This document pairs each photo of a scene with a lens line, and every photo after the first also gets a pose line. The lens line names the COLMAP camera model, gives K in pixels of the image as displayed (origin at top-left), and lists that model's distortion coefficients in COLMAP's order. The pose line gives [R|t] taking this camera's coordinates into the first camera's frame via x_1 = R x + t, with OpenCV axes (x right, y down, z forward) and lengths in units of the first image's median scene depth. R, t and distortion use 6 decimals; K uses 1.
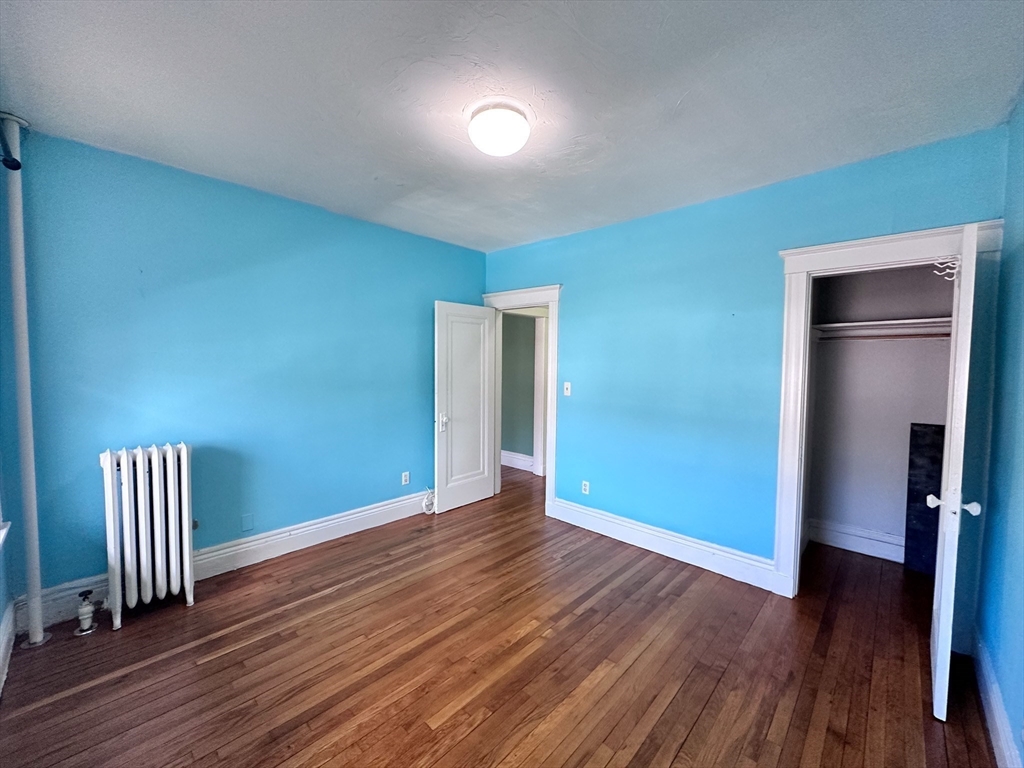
lens RADIAL K [[406.8, 0, 512.8], [0, 406.8, 384.7], [0, 0, 1]] dist [0.002083, -0.000036]
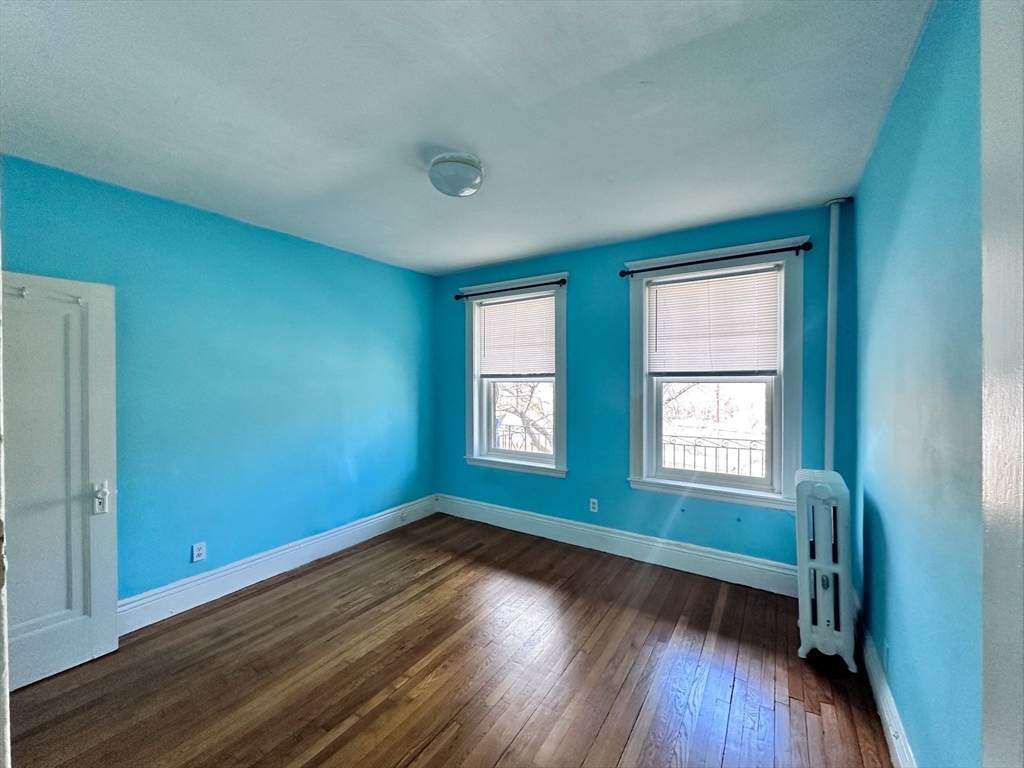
lens RADIAL K [[406.8, 0, 512.4], [0, 406.8, 381.4], [0, 0, 1]] dist [0.002083, -0.000036]
pose [[-0.983392, -0.011015, -0.181161, 0.014943], [-0.019897, 0.998683, 0.047287, -0.120516], [0.180401, 0.050106, -0.982316, 2.025017]]
